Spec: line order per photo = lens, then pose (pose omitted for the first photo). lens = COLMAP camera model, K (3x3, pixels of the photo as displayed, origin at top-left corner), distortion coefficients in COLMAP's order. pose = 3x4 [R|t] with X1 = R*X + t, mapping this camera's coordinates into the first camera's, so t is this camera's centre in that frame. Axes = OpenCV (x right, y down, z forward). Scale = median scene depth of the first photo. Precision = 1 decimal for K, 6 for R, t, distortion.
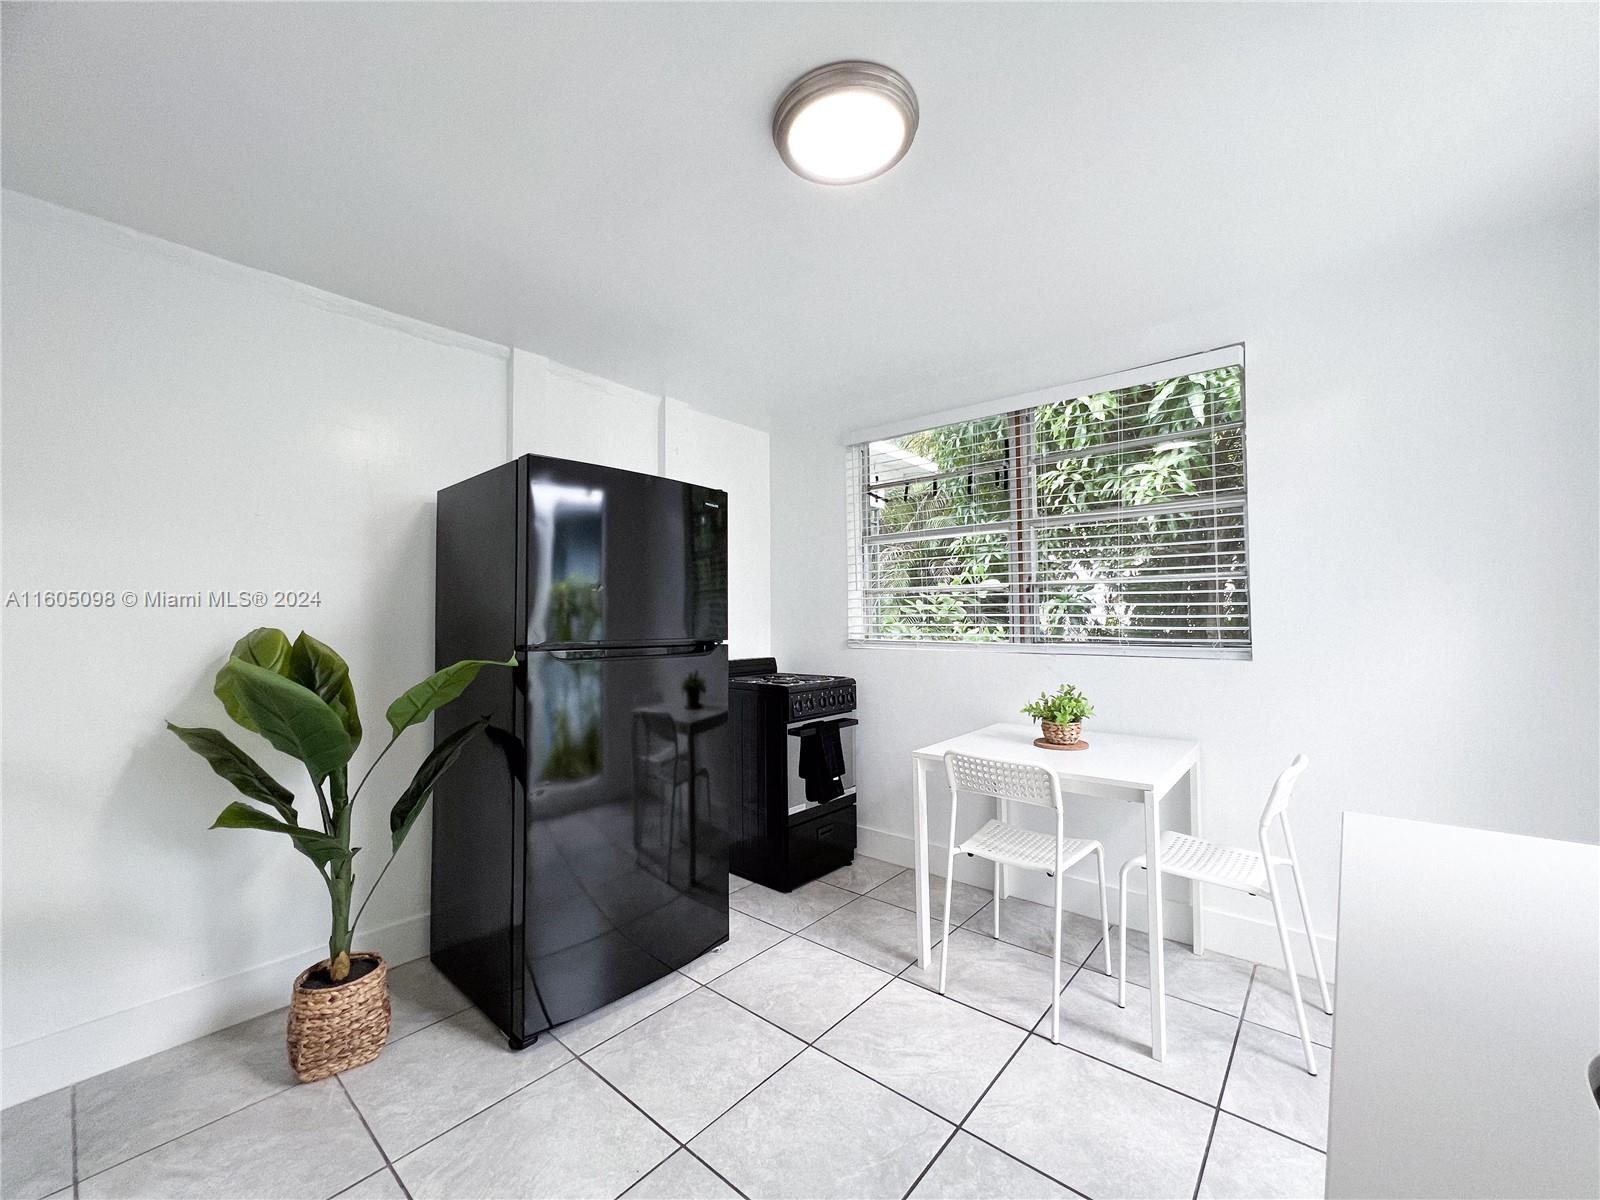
lens RADIAL K [[639.8, 0, 795.4], [0, 639.8, 596.7], [0, 0, 1]] dist [-0.001284, 0.000175]
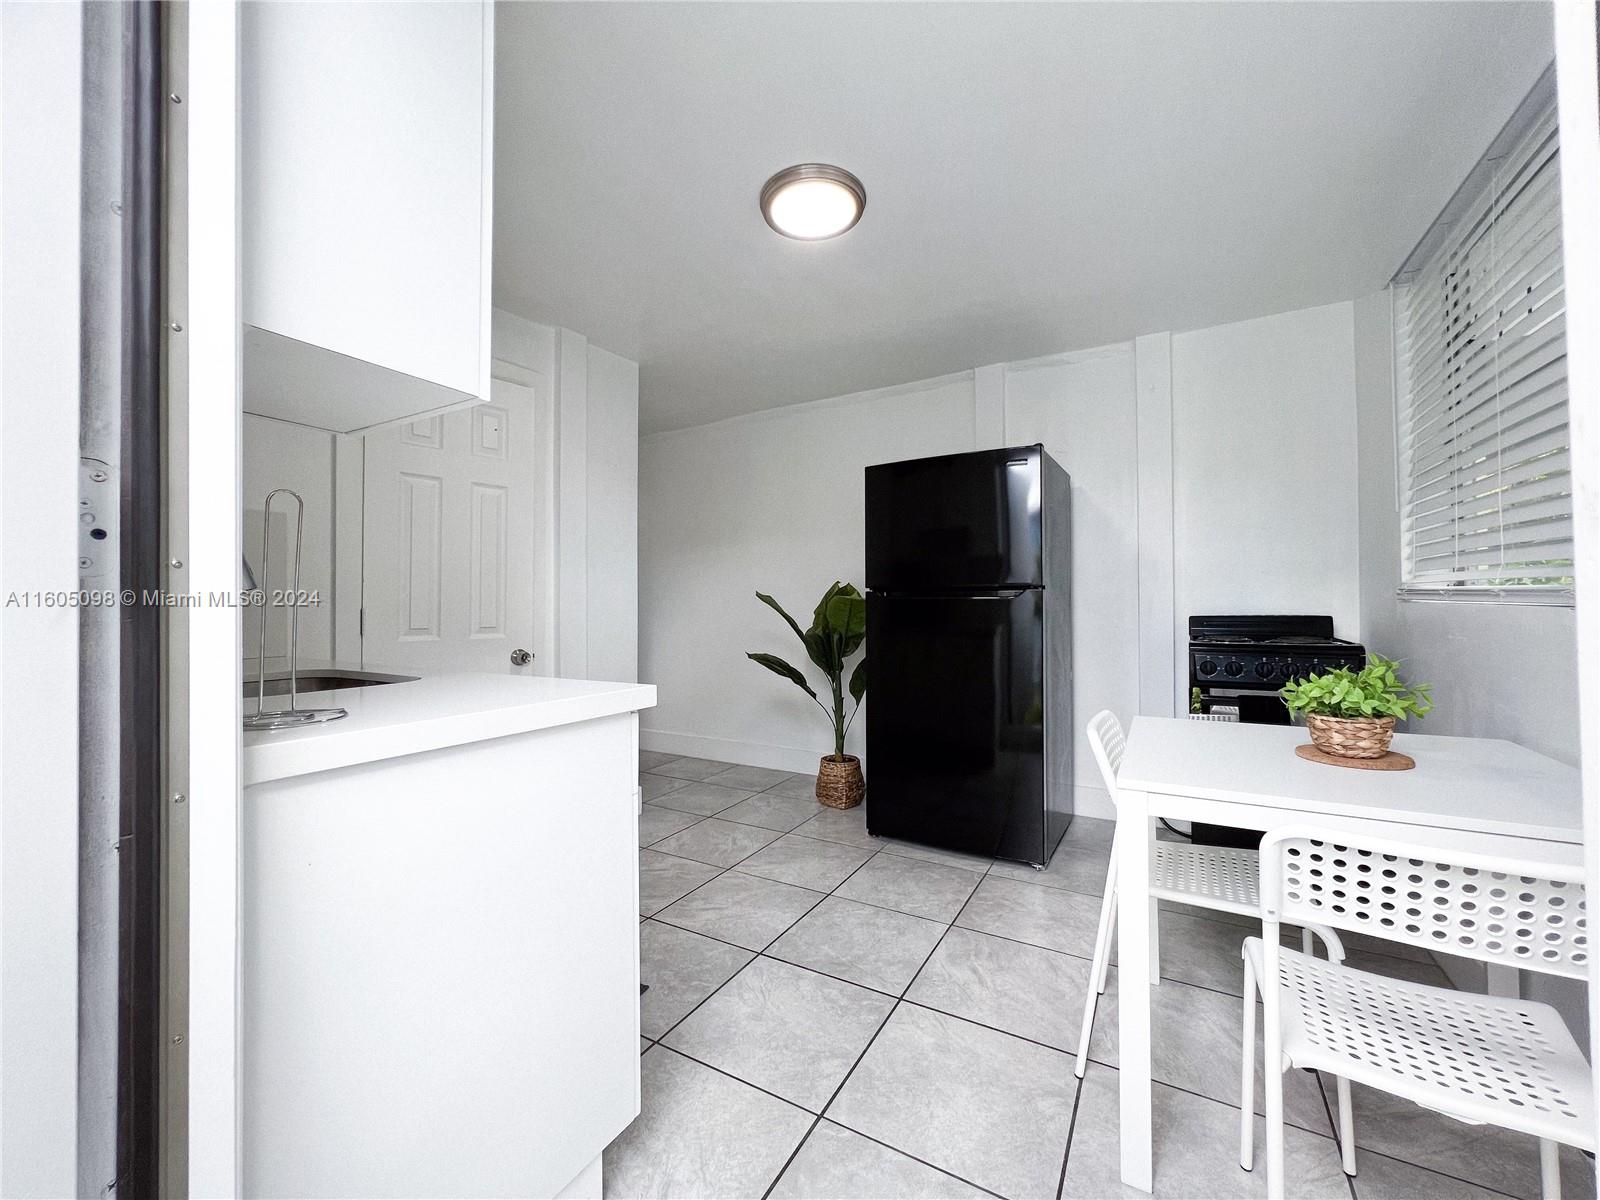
lens RADIAL K [[639.8, 0, 795.4], [0, 639.8, 596.7], [0, 0, 1]] dist [-0.001284, 0.000175]
pose [[0.179498, -0.000174, -0.983758, 0.919178], [0.049255, 0.998747, 0.008810, 0.059738], [0.982524, -0.050036, 0.179282, 0.437509]]
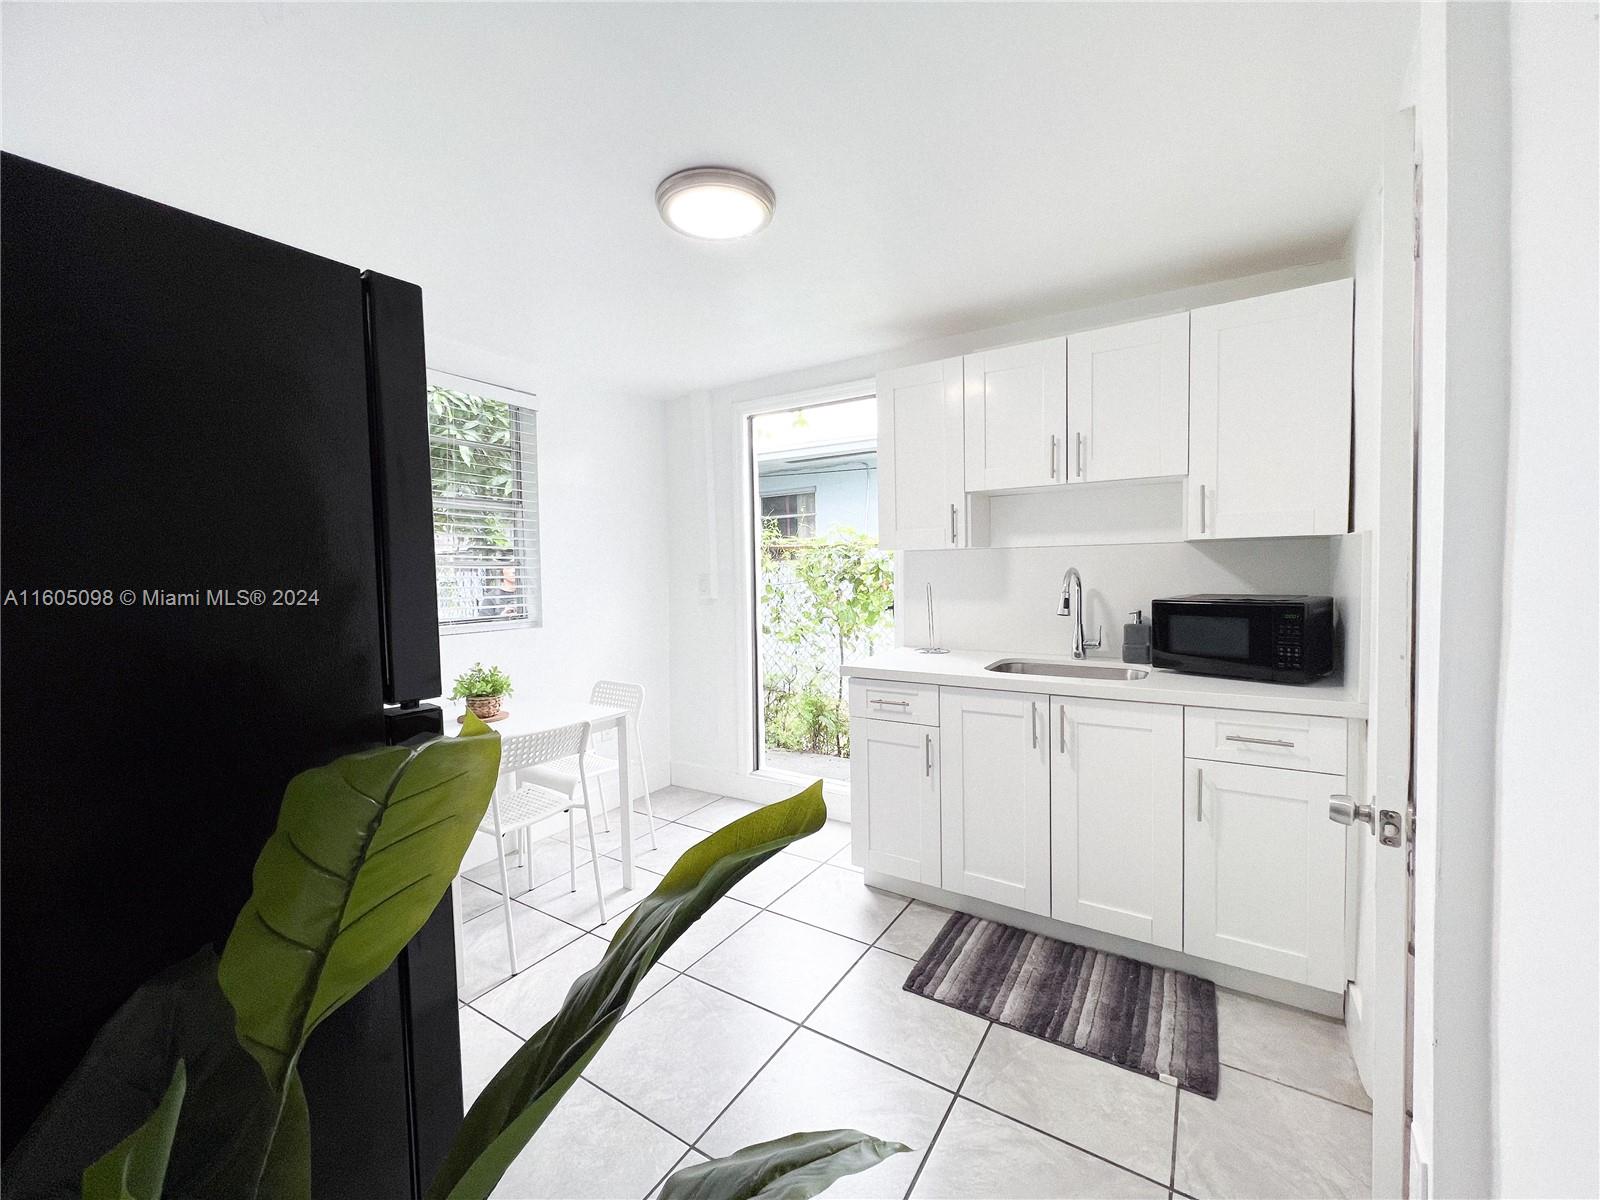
lens RADIAL K [[639.8, 0, 795.4], [0, 639.8, 596.7], [0, 0, 1]] dist [-0.001284, 0.000175]
pose [[-0.135243, -0.030404, 0.990346, -0.759627], [-0.021368, 0.999386, 0.027763, -0.016750], [-0.990582, -0.017407, -0.135810, 0.652933]]
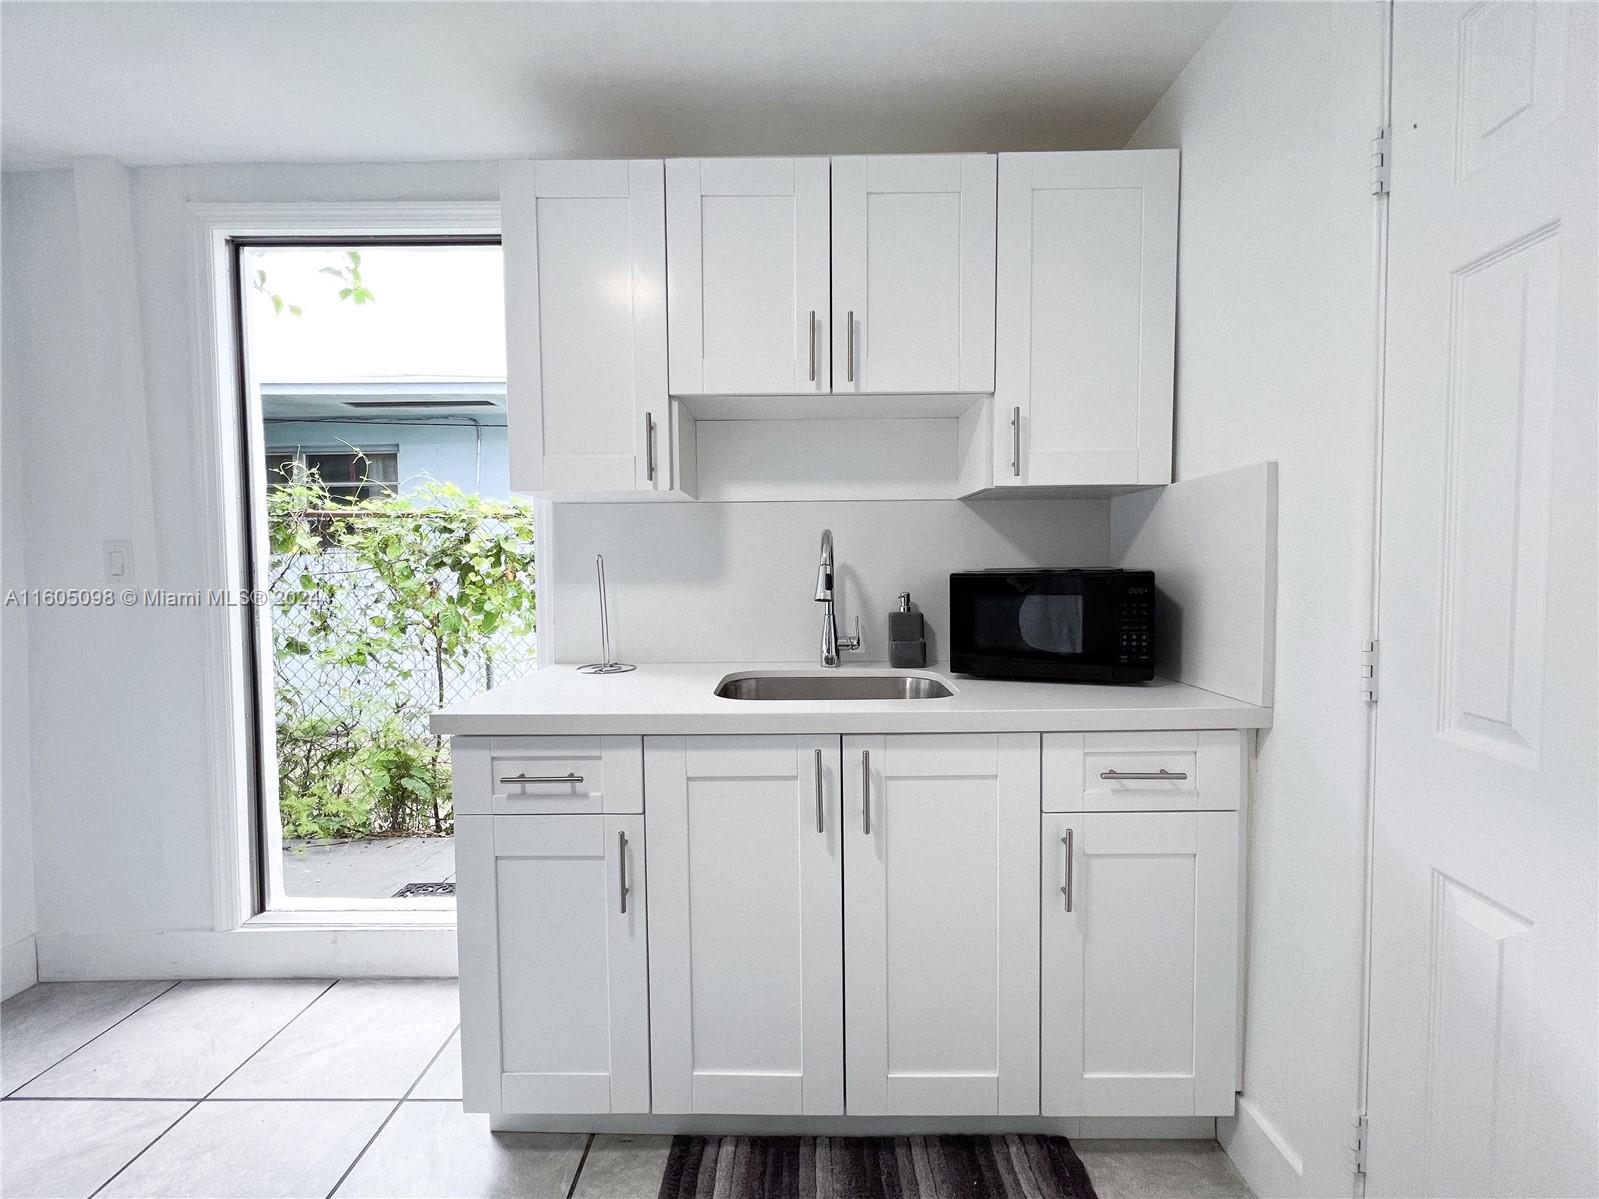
lens RADIAL K [[654.5, 0, 790.1], [0, 654.5, 597.9], [0, 0, 1]] dist [-0.002147, -0.000117]
pose [[-0.640639, -0.017523, 0.767642, -0.267845], [-0.017194, 0.999816, 0.008473, 0.026919], [-0.767649, -0.007771, -0.640823, 0.539497]]
